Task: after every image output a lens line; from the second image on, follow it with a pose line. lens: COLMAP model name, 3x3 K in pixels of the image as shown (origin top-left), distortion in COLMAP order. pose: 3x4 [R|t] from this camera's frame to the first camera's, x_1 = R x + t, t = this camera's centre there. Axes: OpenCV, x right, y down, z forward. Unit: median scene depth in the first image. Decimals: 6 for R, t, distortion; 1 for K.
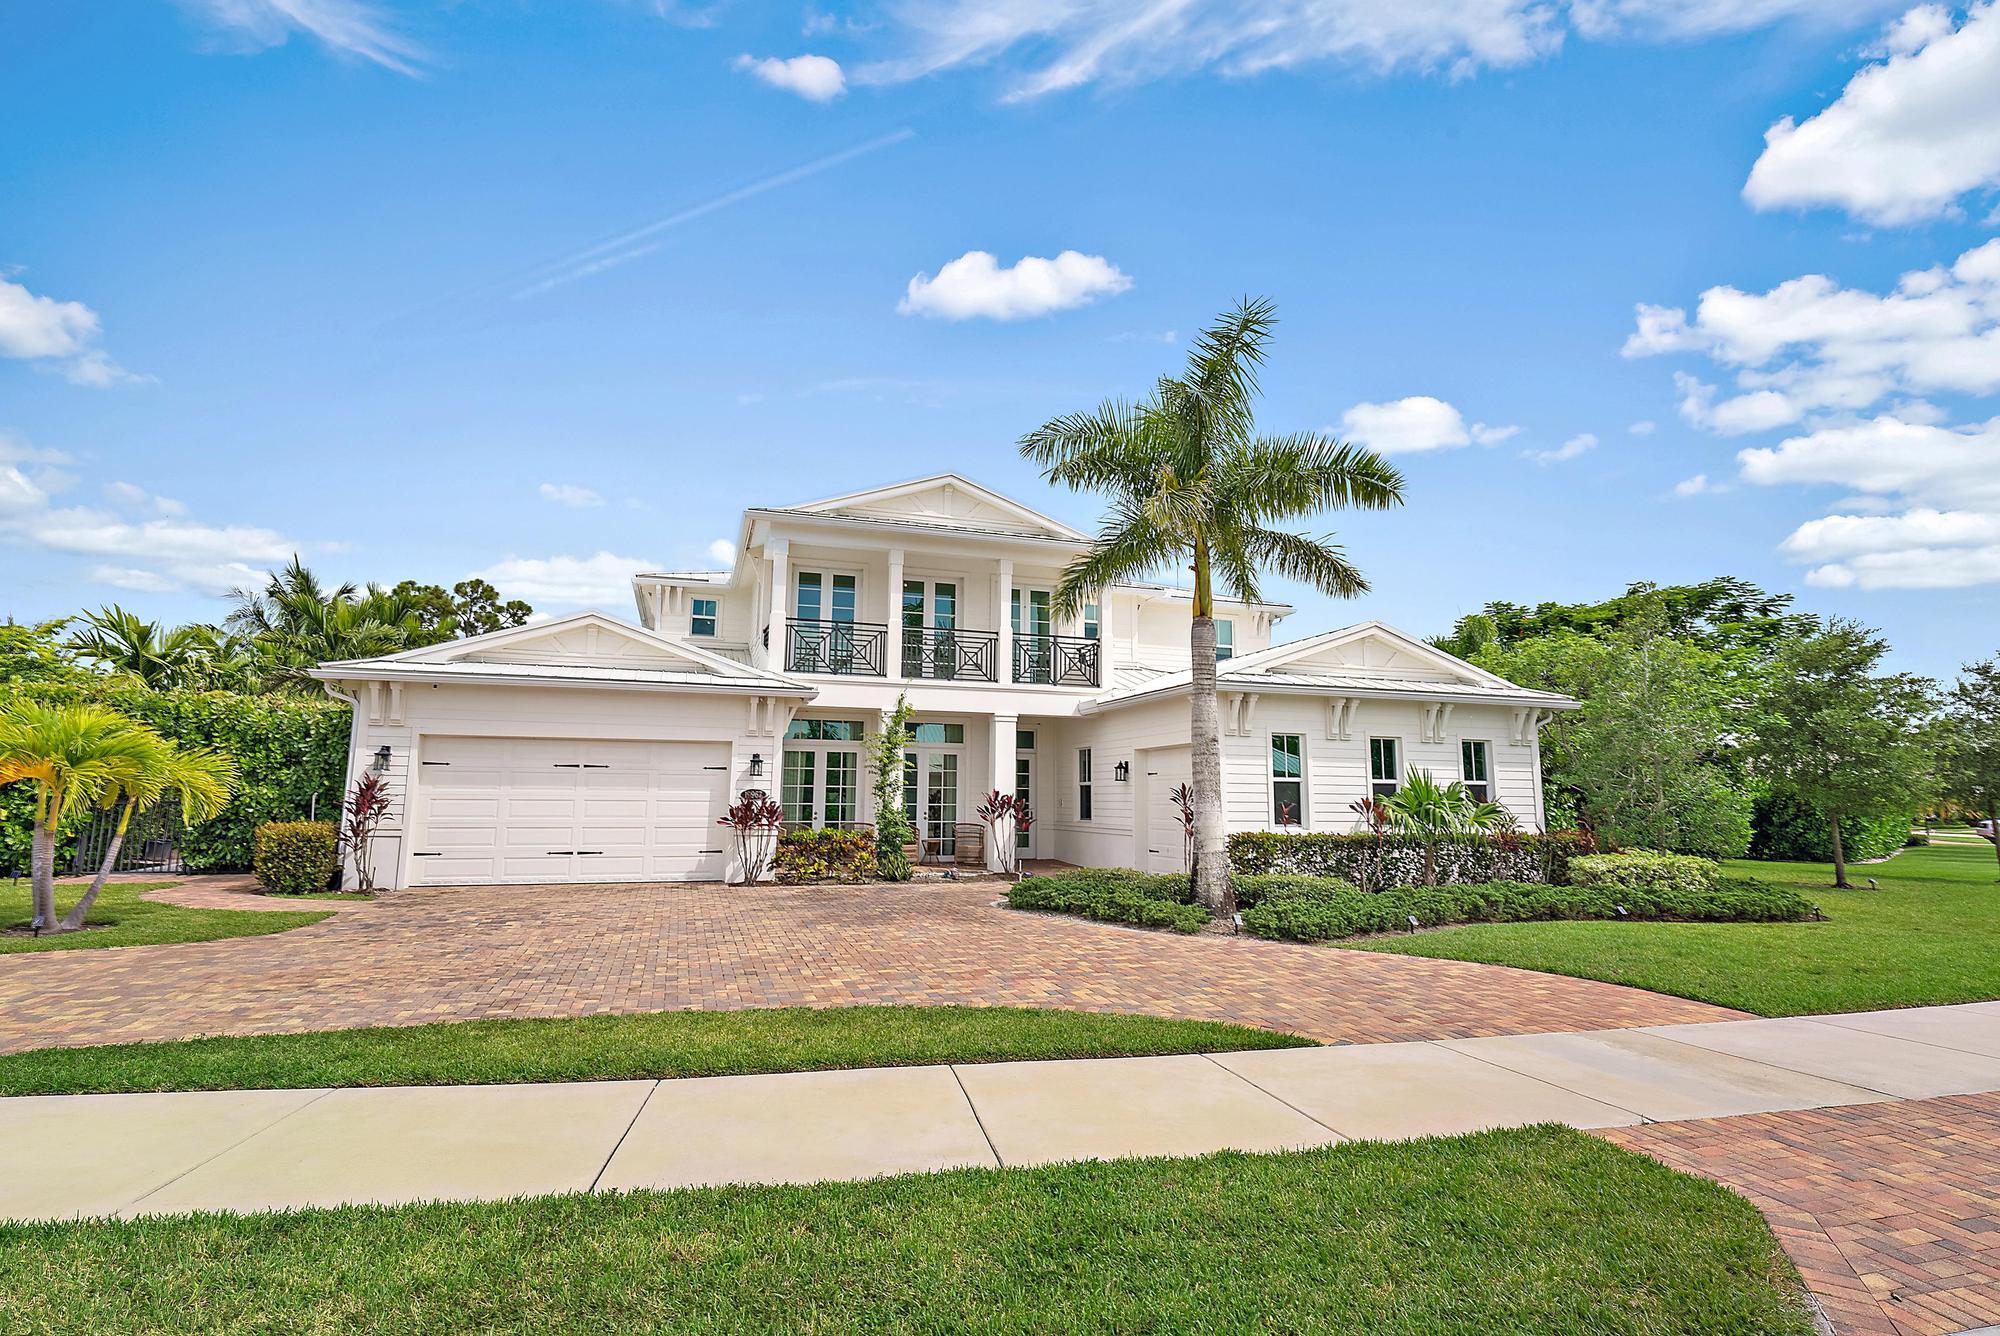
lens RADIAL K [[956.7, 0, 1002.4], [0, 956.7, 675.2], [0, 0, 1]] dist [0.004073, -0.001154]
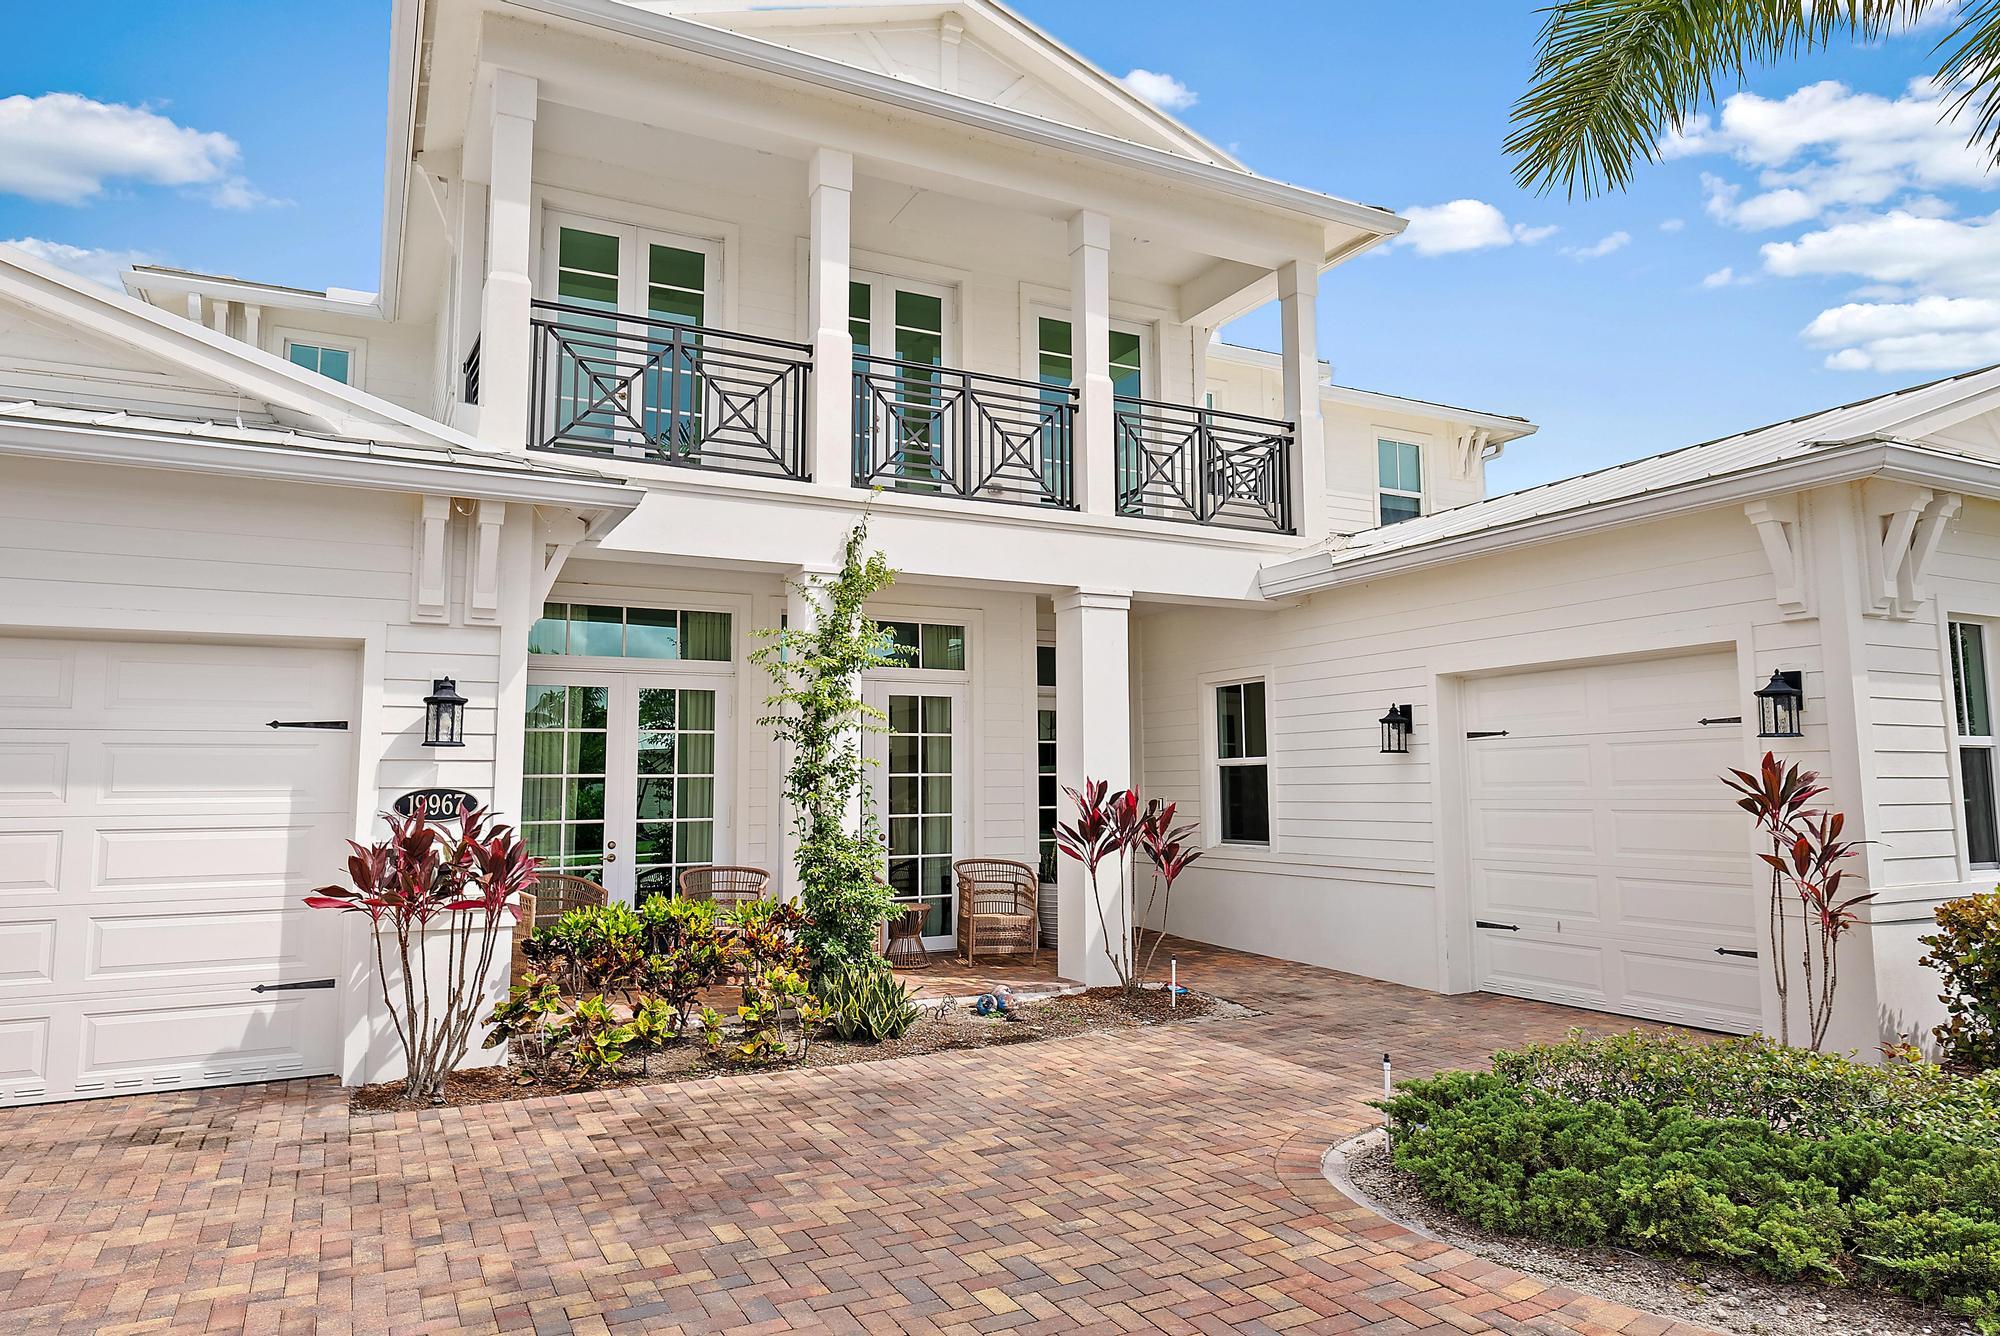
lens RADIAL K [[1253.5, 0, 1001.9], [0, 1253.5, 670.4], [0, 0, 1]] dist [0.002501, 0.006593]
pose [[0.987685, -0.001266, 0.156451, -0.138228], [-0.004074, 0.999420, 0.033807, 0.064565], [-0.156403, -0.034028, 0.987107, 0.555534]]
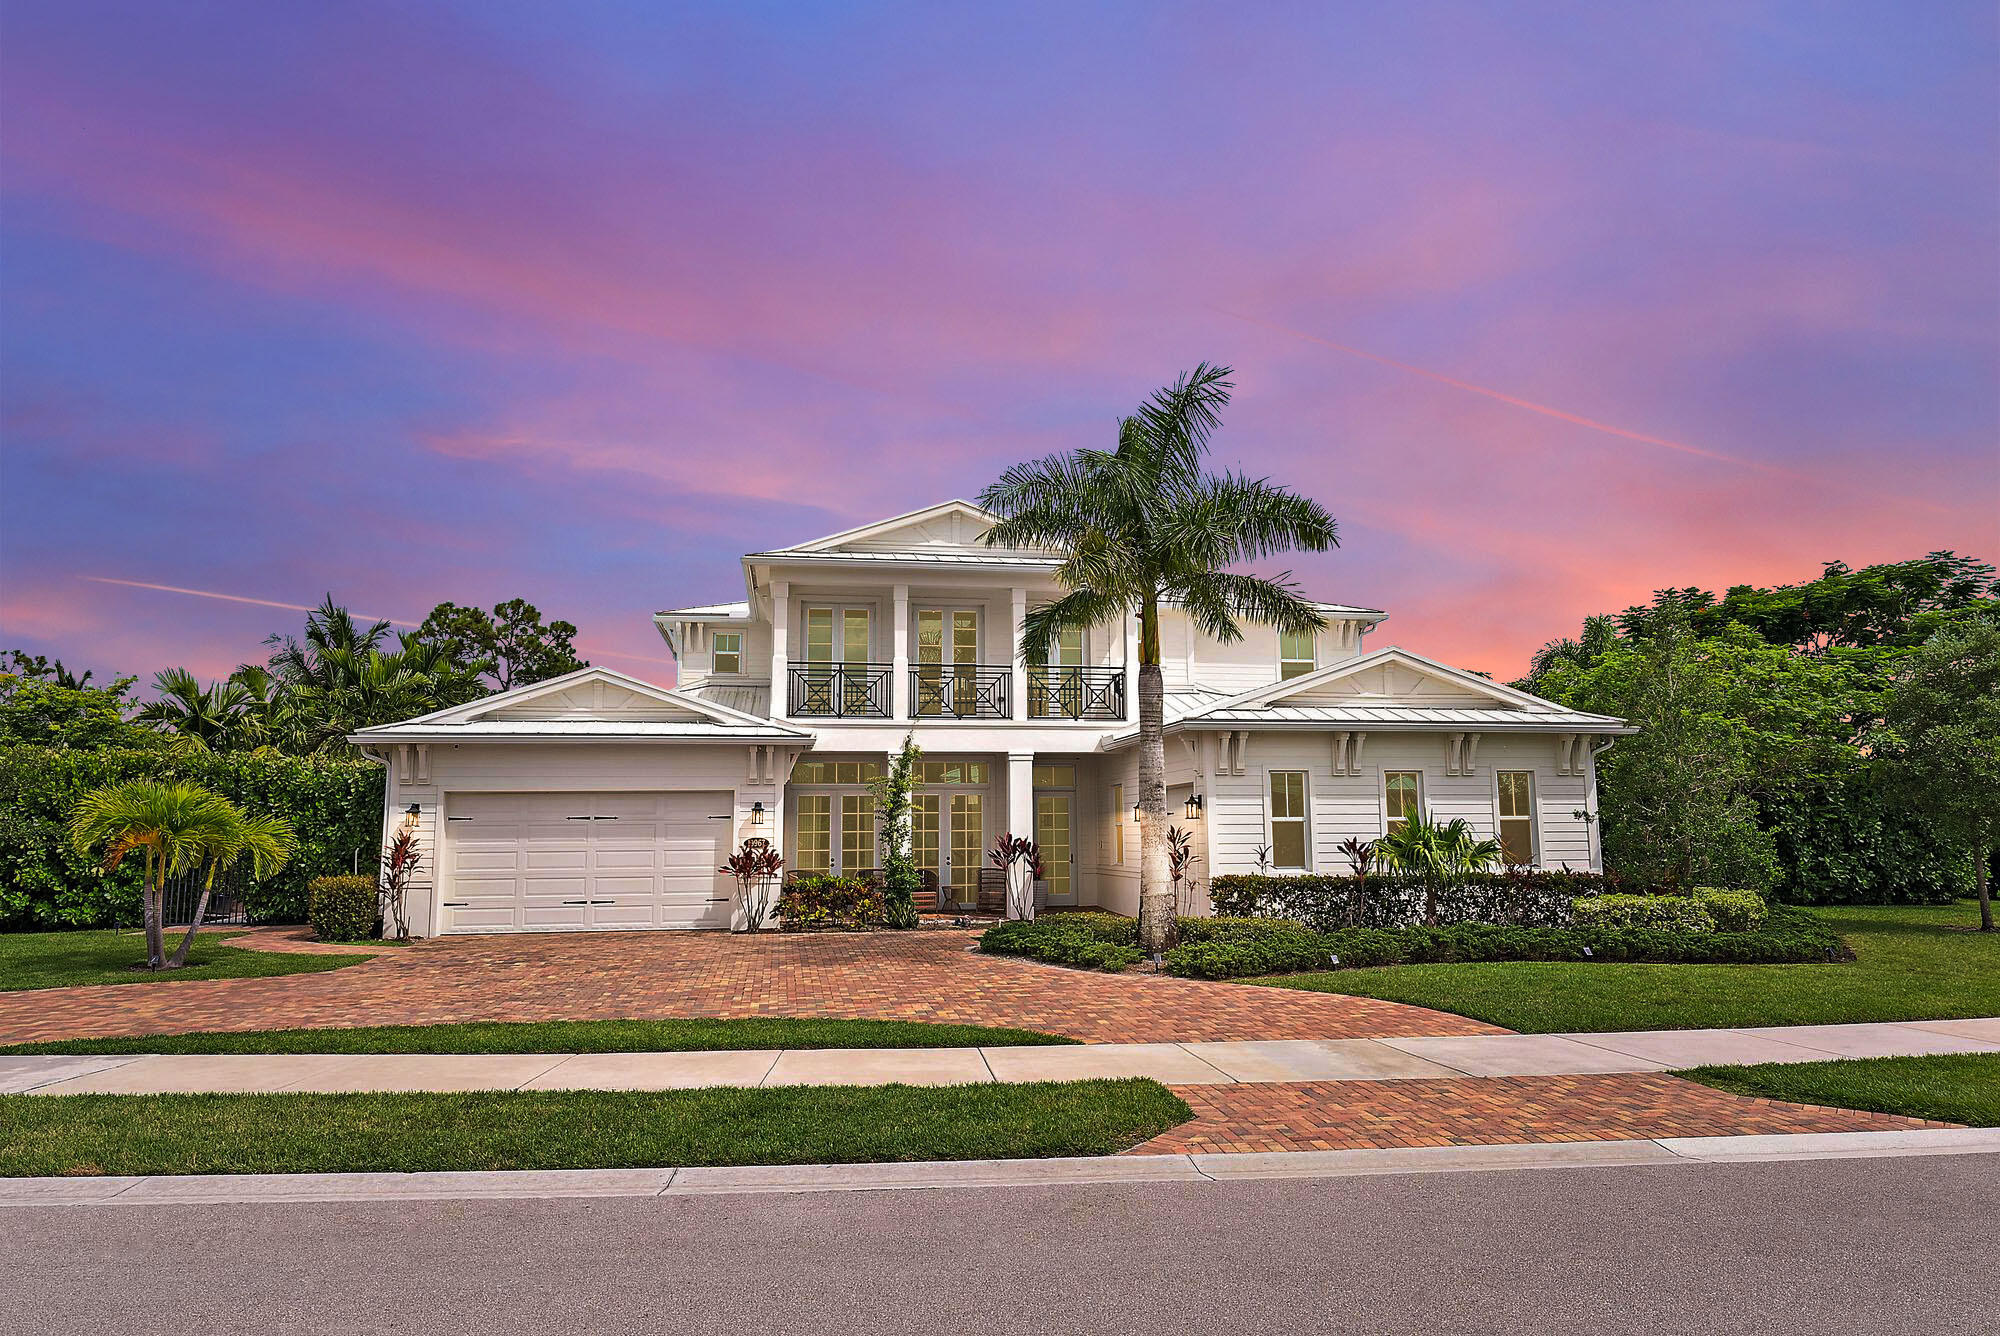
lens RADIAL K [[1253.5, 0, 1005.3], [0, 1253.5, 679.8], [0, 0, 1]] dist [0.002501, 0.006593]
pose [[0.988982, -0.034015, -0.144078, 0.194207], [0.035088, 0.999372, 0.004912, -0.043823], [0.143820, -0.009913, 0.989554, -0.263377]]
